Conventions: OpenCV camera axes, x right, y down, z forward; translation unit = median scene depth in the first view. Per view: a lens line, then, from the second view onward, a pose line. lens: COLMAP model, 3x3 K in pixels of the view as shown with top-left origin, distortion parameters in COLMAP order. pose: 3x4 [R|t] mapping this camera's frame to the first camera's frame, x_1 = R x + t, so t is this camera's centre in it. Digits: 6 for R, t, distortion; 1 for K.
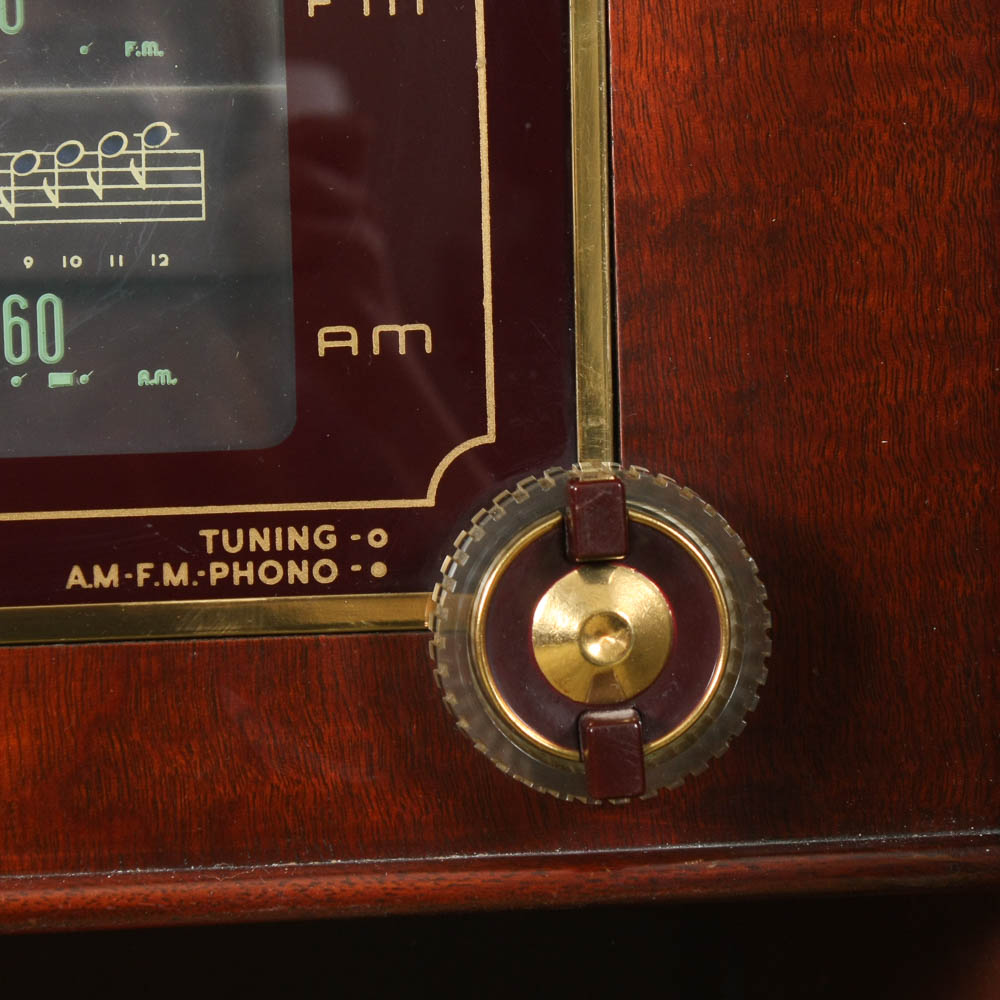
lens RADIAL K [[5253.6, 0, 528.9], [0, 5253.6, 581.9], [0, 0, 1]] dist [0.149616, 3.411746]
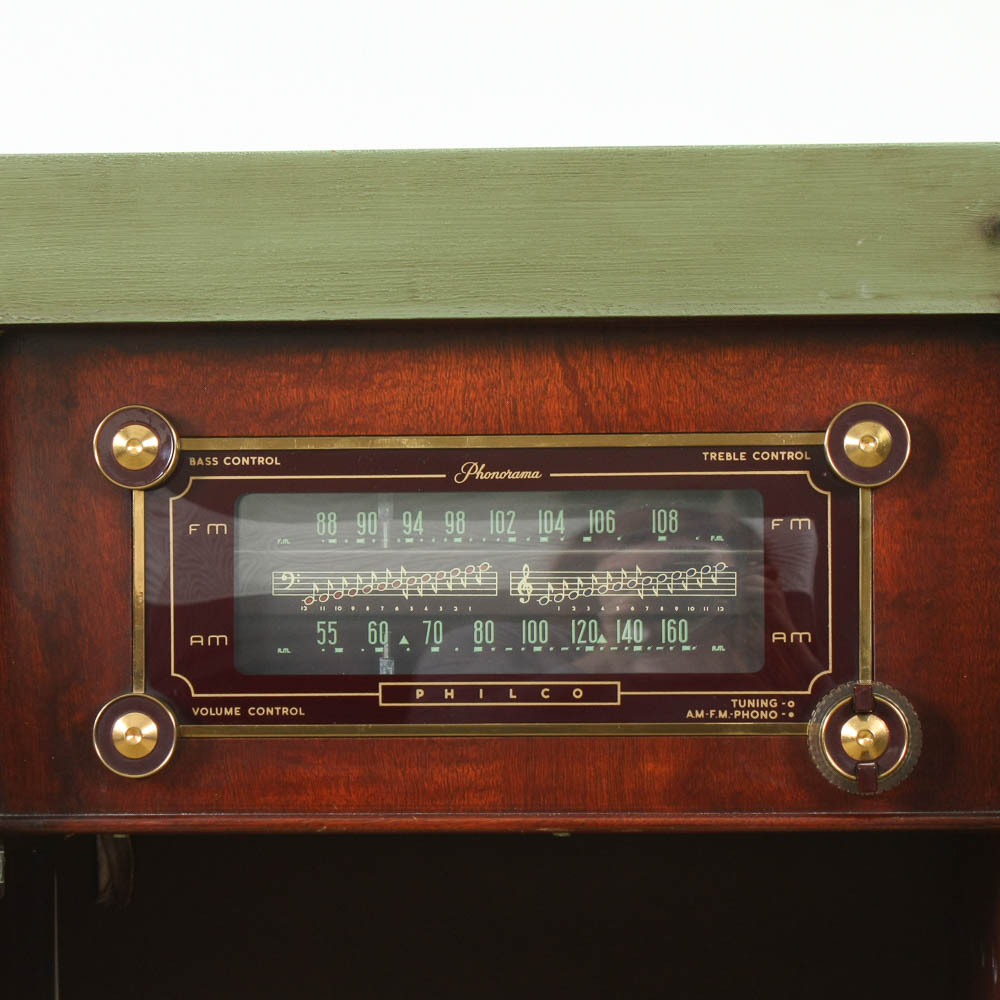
lens RADIAL K [[3329.2, 0, 500.0], [0, 3329.2, 500.0], [0, 0, 1]] dist [-0.076523, 0.722787]
pose [[0.989890, 0.018916, -0.140568, 0.070549], [-0.031242, 0.995805, -0.086003, 0.043721], [0.138351, 0.089525, 0.986329, -0.888757]]
